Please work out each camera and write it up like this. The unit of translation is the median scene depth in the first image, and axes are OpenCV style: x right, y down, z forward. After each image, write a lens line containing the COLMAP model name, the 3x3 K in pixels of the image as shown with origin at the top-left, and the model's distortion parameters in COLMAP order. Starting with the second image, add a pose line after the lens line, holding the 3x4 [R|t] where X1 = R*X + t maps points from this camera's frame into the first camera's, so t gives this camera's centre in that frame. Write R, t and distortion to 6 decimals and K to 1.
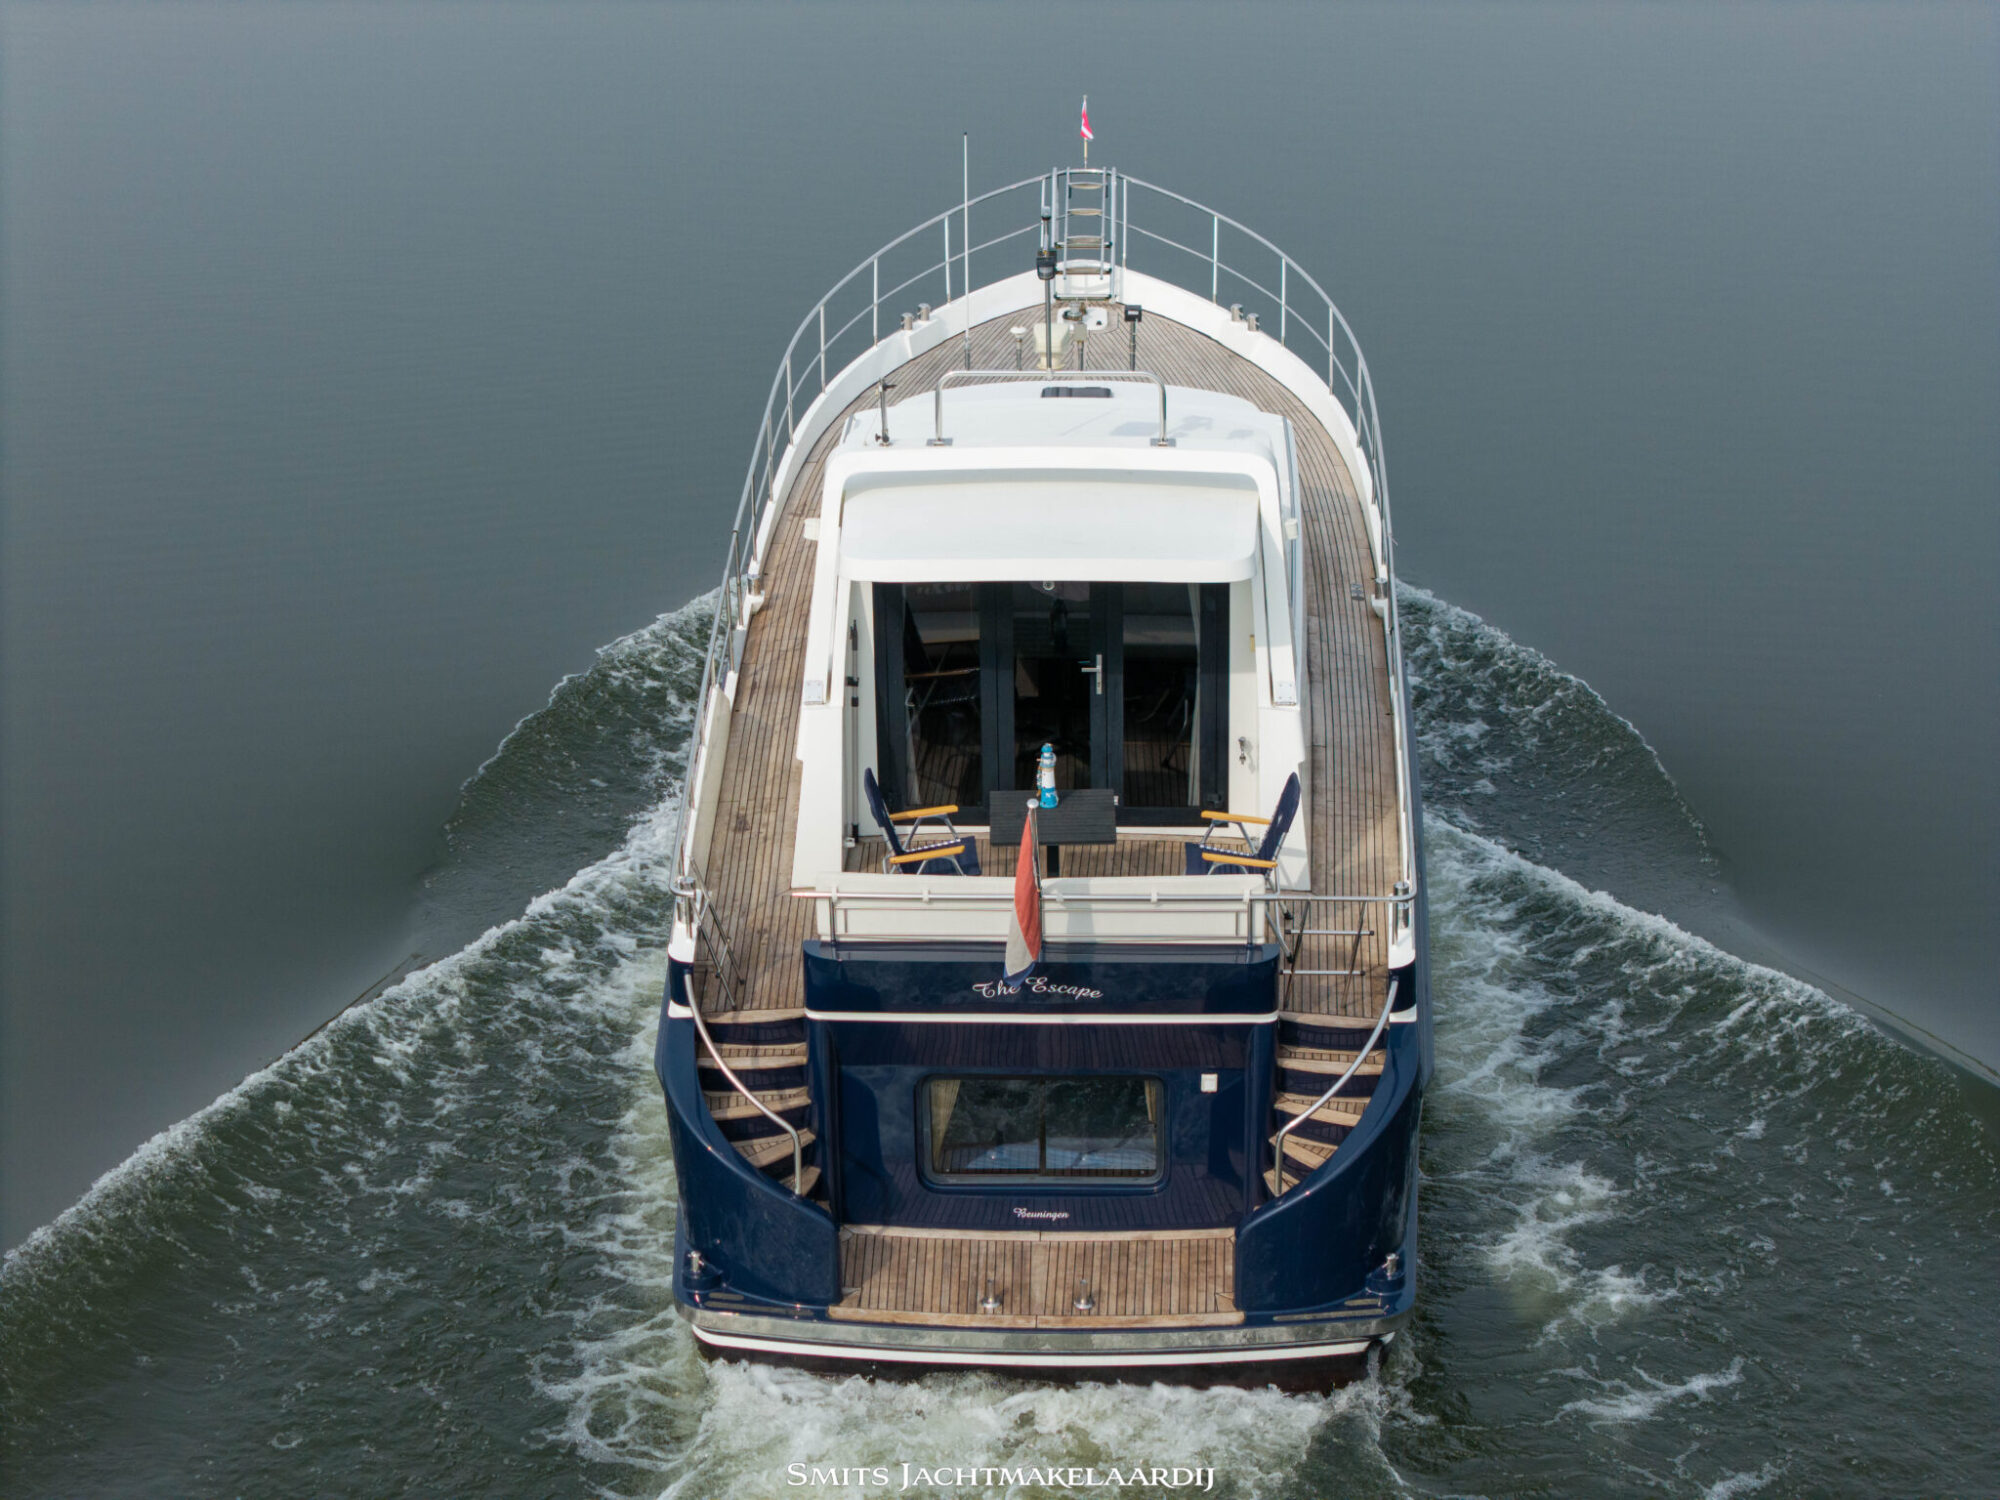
lens RADIAL K [[4098.7, 0, 999.5], [0, 4098.7, 753.9], [0, 0, 1]] dist [-0.107934, 0.000000]
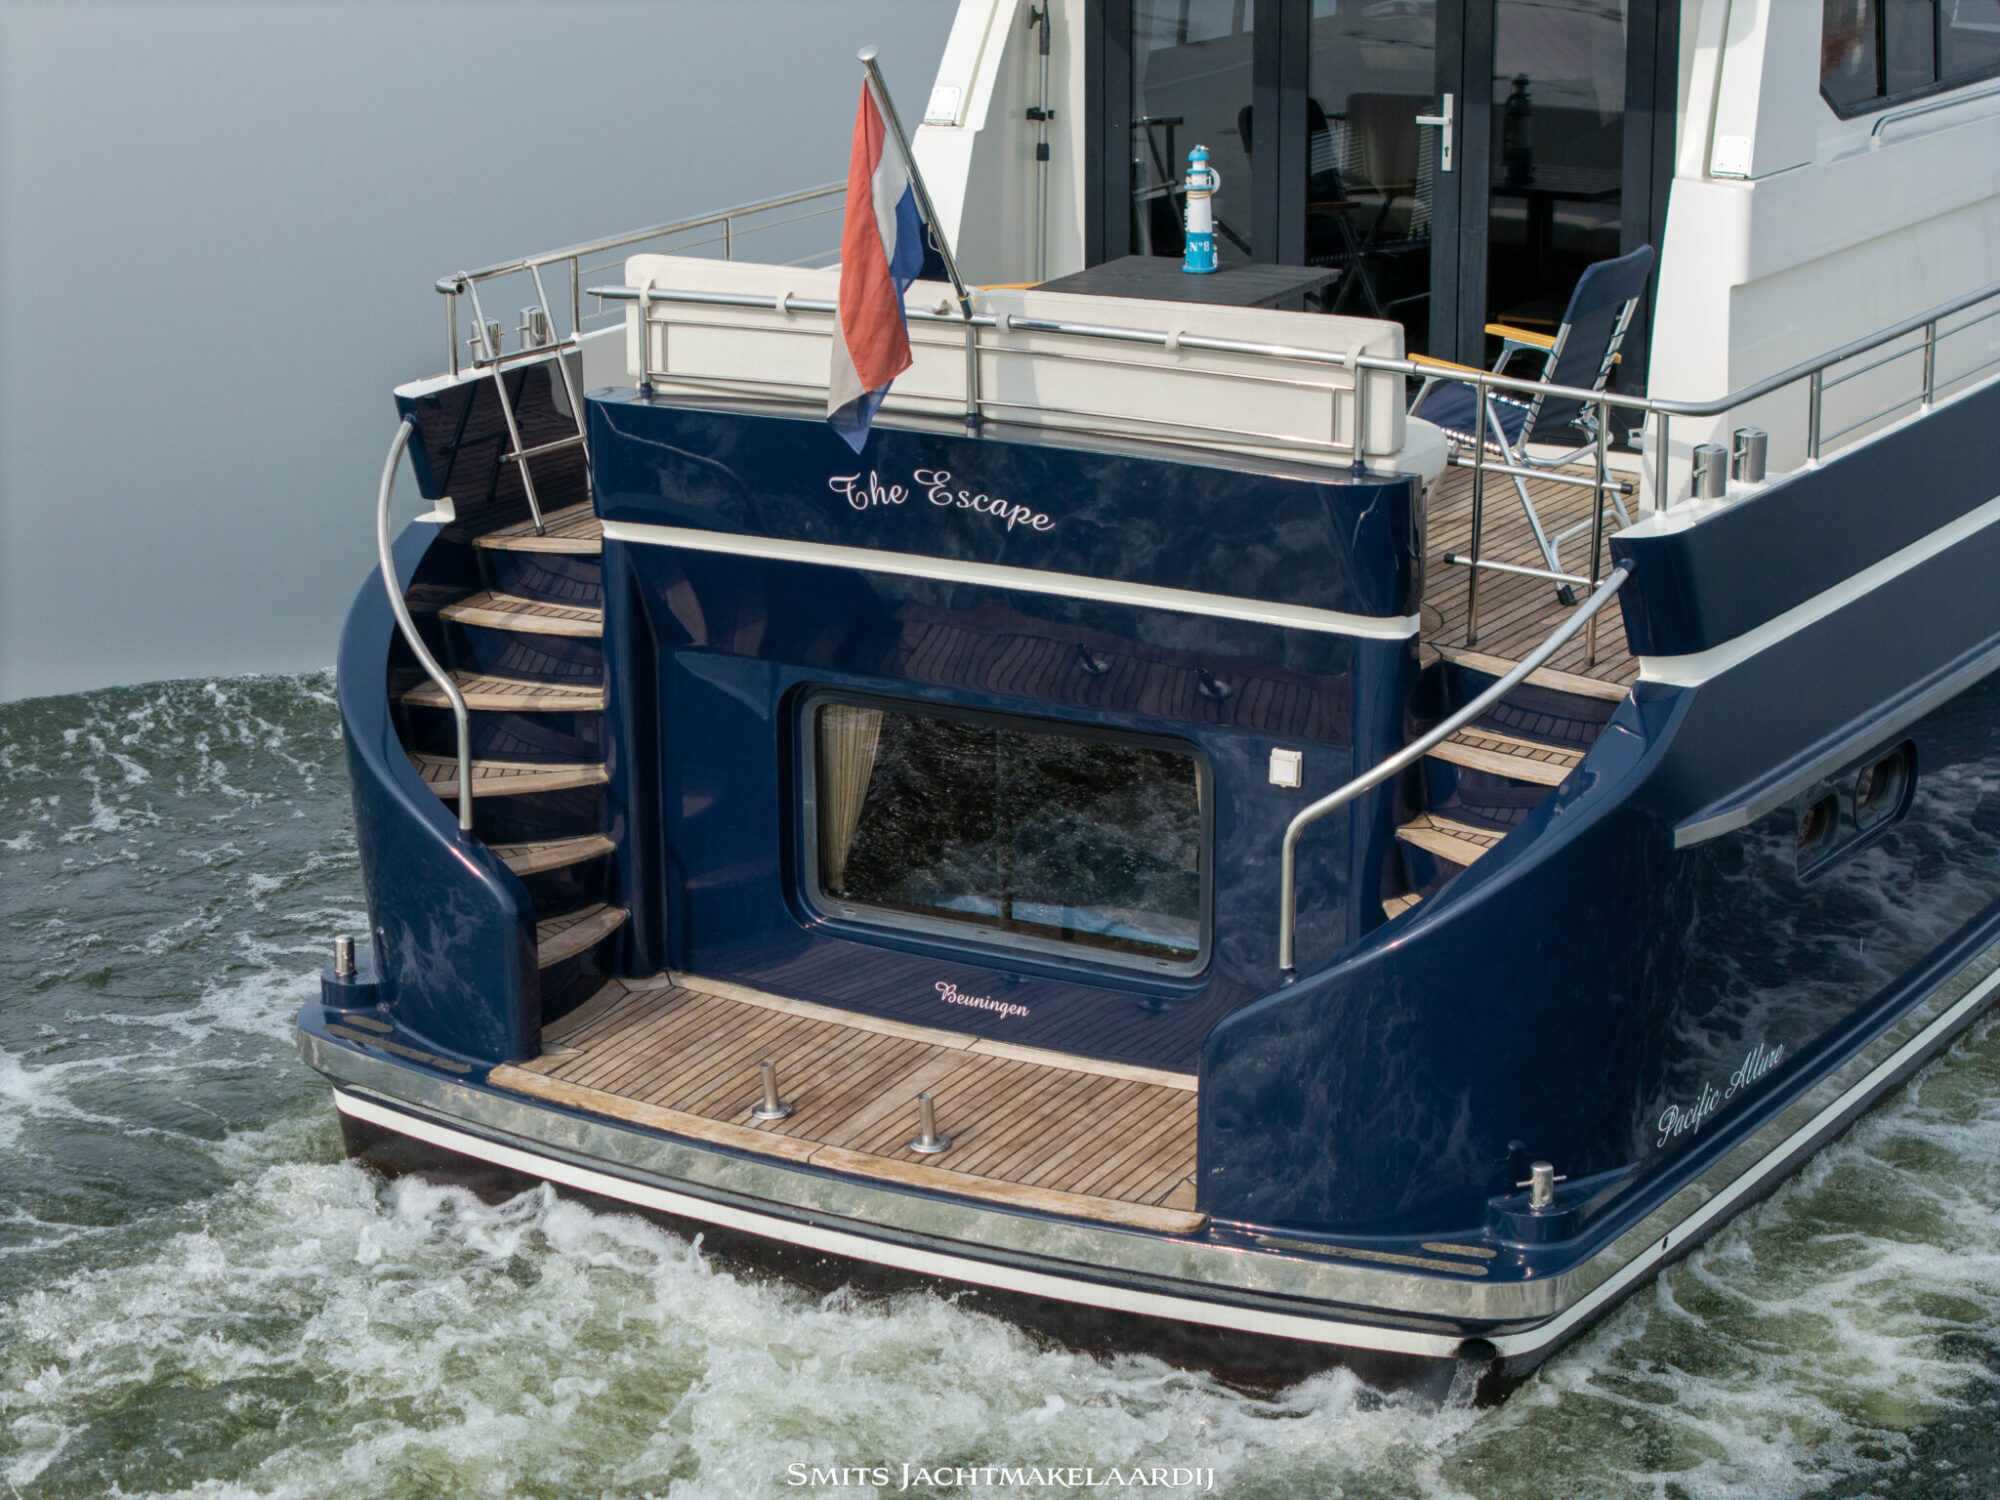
lens RADIAL K [[4098.7, 0, 1004.6], [0, 4098.7, 746.1], [0, 0, 1]] dist [-0.107934, 0.000000]
pose [[0.887024, 0.131532, -0.442591, 0.239822], [-0.187125, 0.978724, -0.084165, 0.126085], [0.422104, 0.157477, 0.892765, 0.548898]]
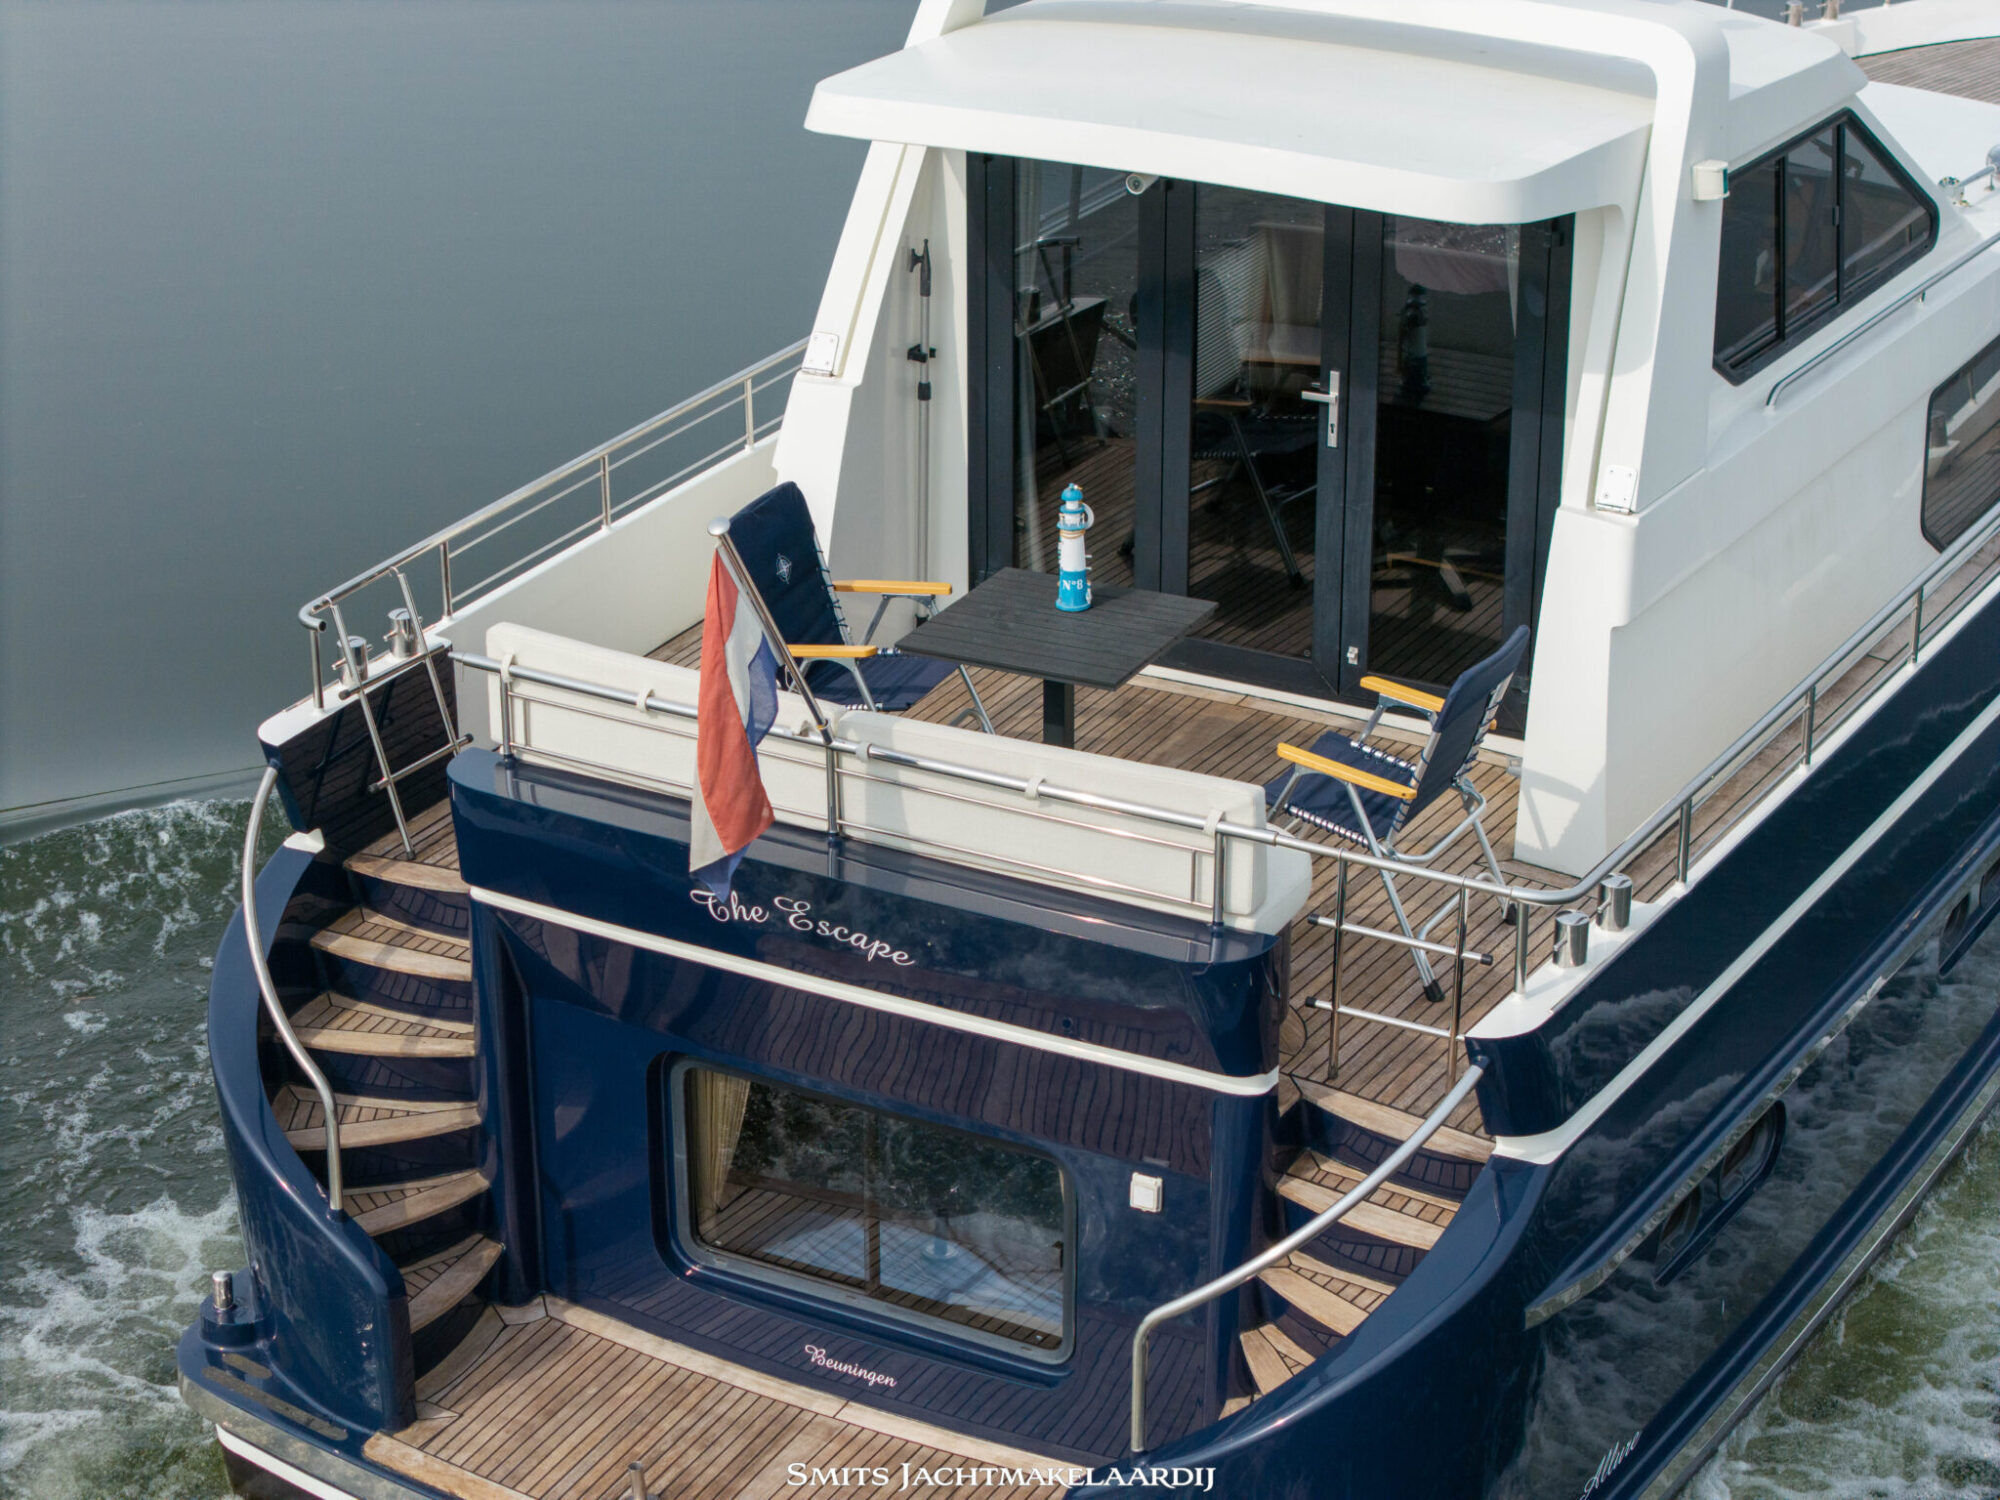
lens RADIAL K [[4098.7, 0, 1002.3], [0, 4098.7, 745.3], [0, 0, 1]] dist [-0.107934, 0.000000]
pose [[0.889916, 0.186402, -0.416298, 0.232210], [-0.187135, 0.981541, 0.039459, 0.011430], [0.415969, 0.042789, 0.908372, 0.545108]]
